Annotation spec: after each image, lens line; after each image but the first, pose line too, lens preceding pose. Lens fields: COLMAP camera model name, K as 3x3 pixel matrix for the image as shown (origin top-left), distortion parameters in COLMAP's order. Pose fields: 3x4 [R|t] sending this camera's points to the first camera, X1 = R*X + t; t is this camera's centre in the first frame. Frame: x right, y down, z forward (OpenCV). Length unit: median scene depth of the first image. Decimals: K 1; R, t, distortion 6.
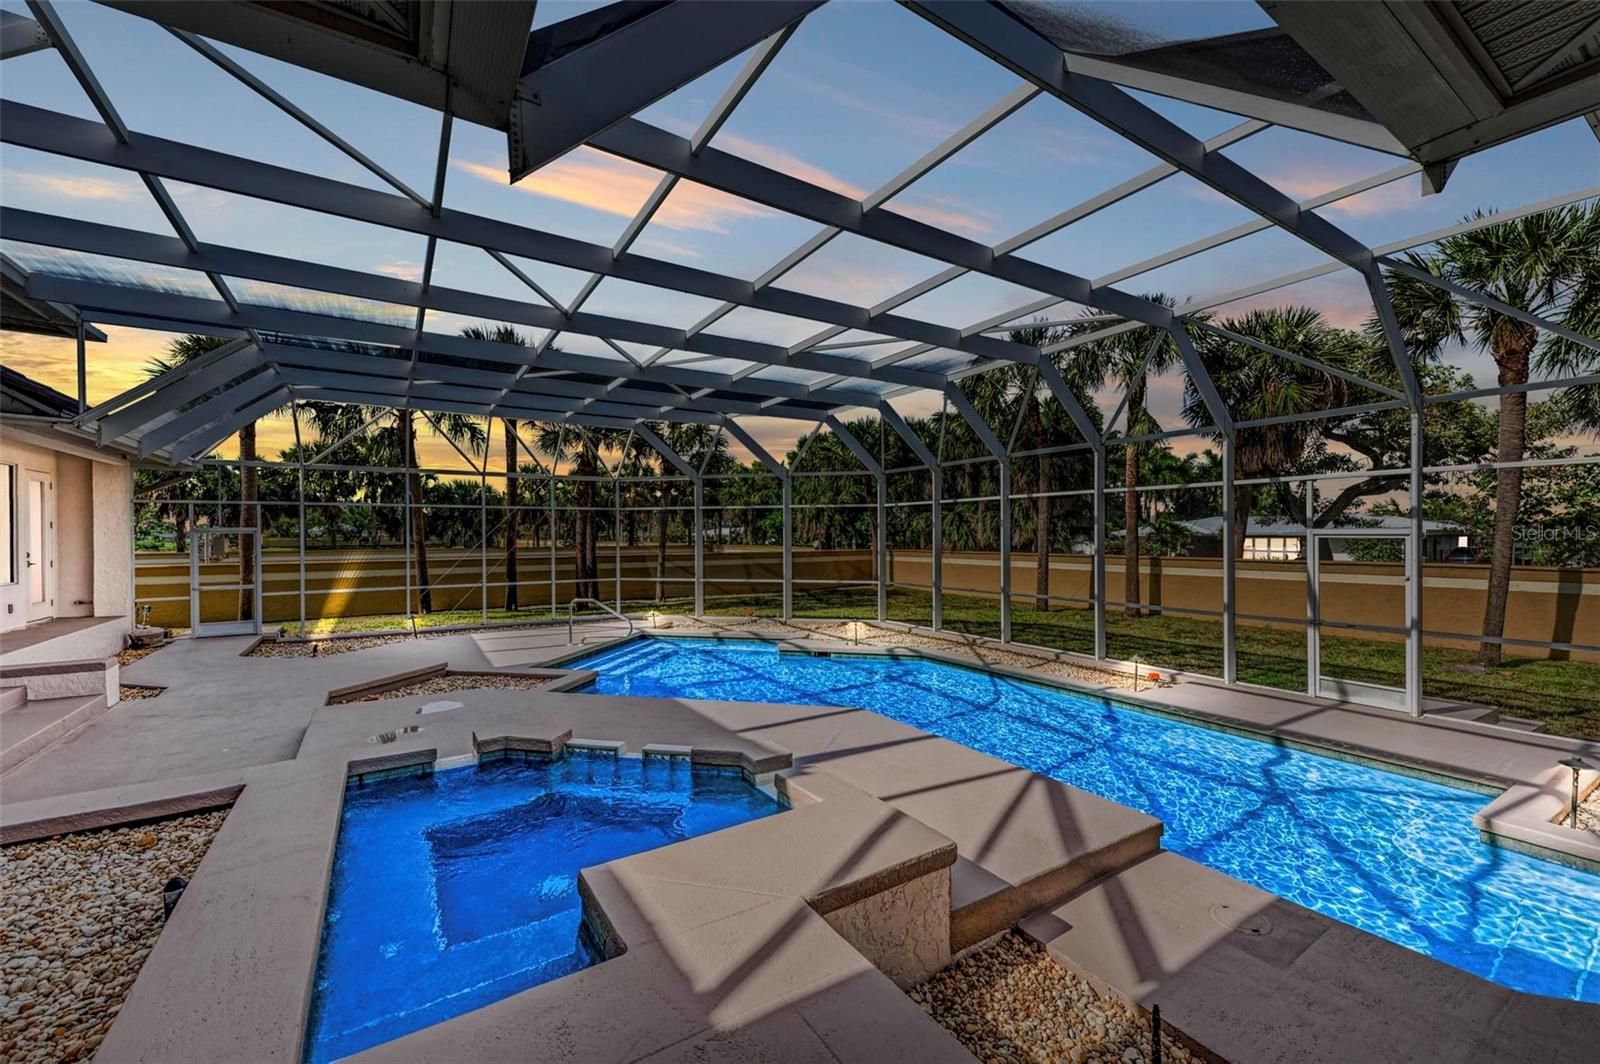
lens RADIAL K [[647.2, 0, 790.6], [0, 647.2, 535.1], [0, 0, 1]] dist [0.008552, -0.000981]
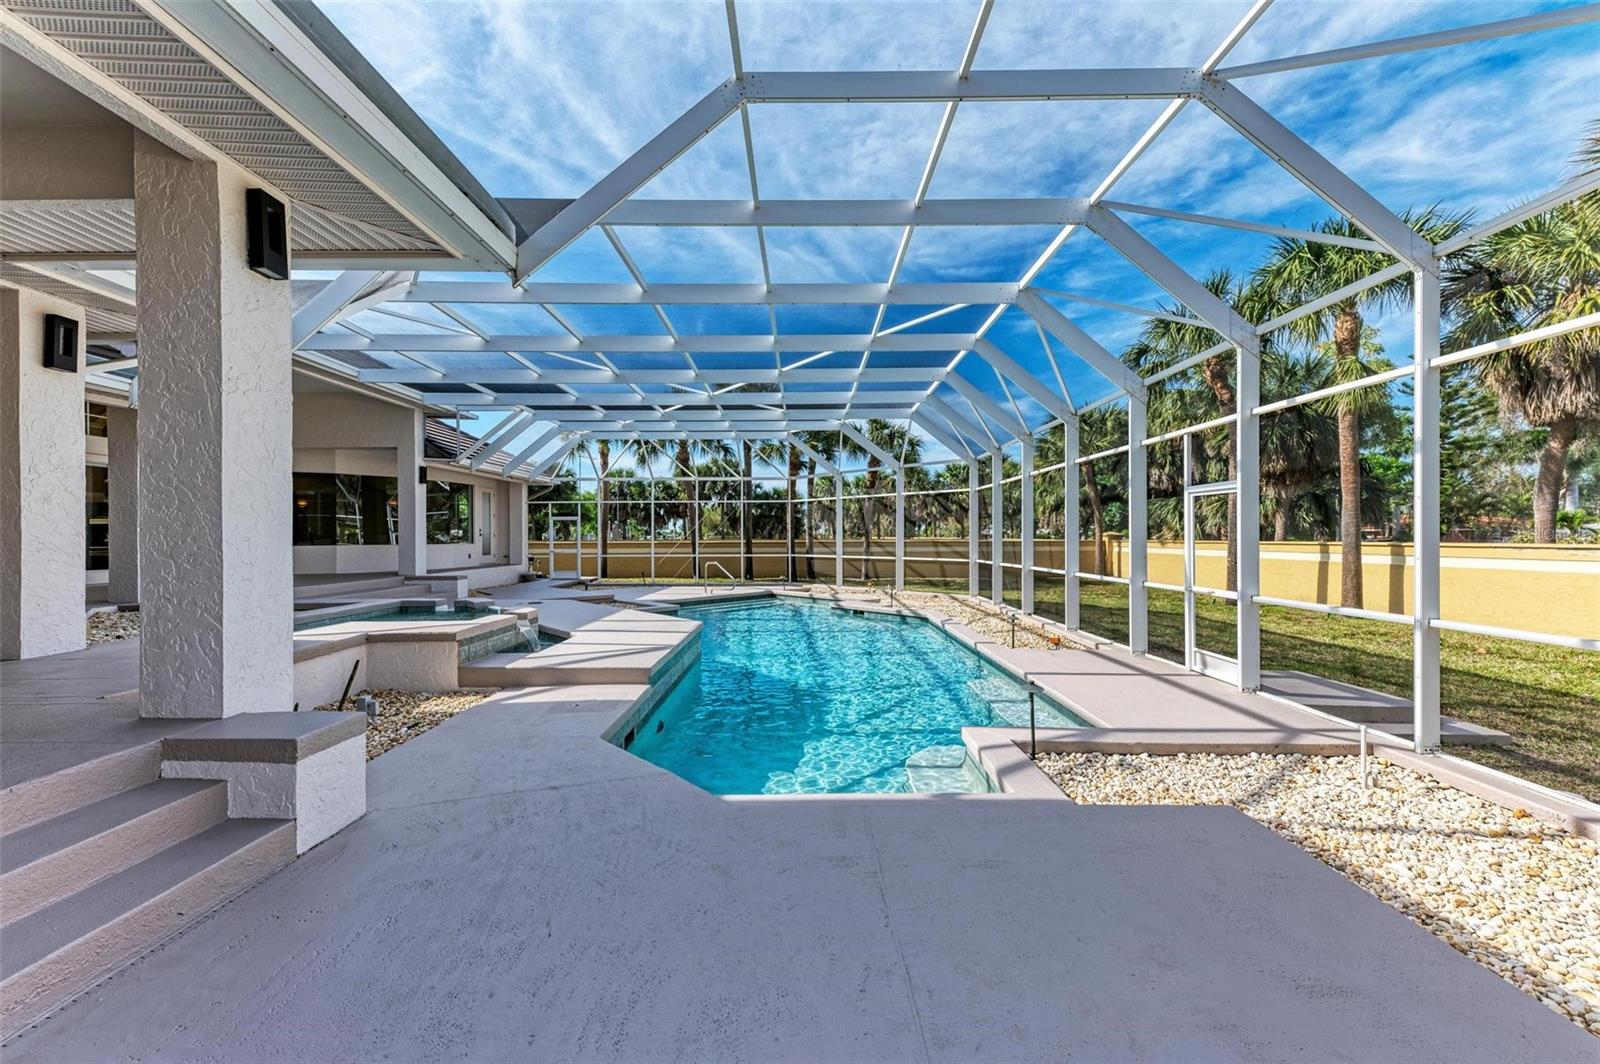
lens RADIAL K [[589.5, 0, 805.0], [0, 589.5, 532.0], [0, 0, 1]] dist [0.000235, -0.000296]
pose [[0.854952, -0.001371, -0.518705, 0.335760], [-0.000214, 0.999995, -0.002995, 0.022134], [0.518706, 0.002672, 0.854948, -0.011259]]
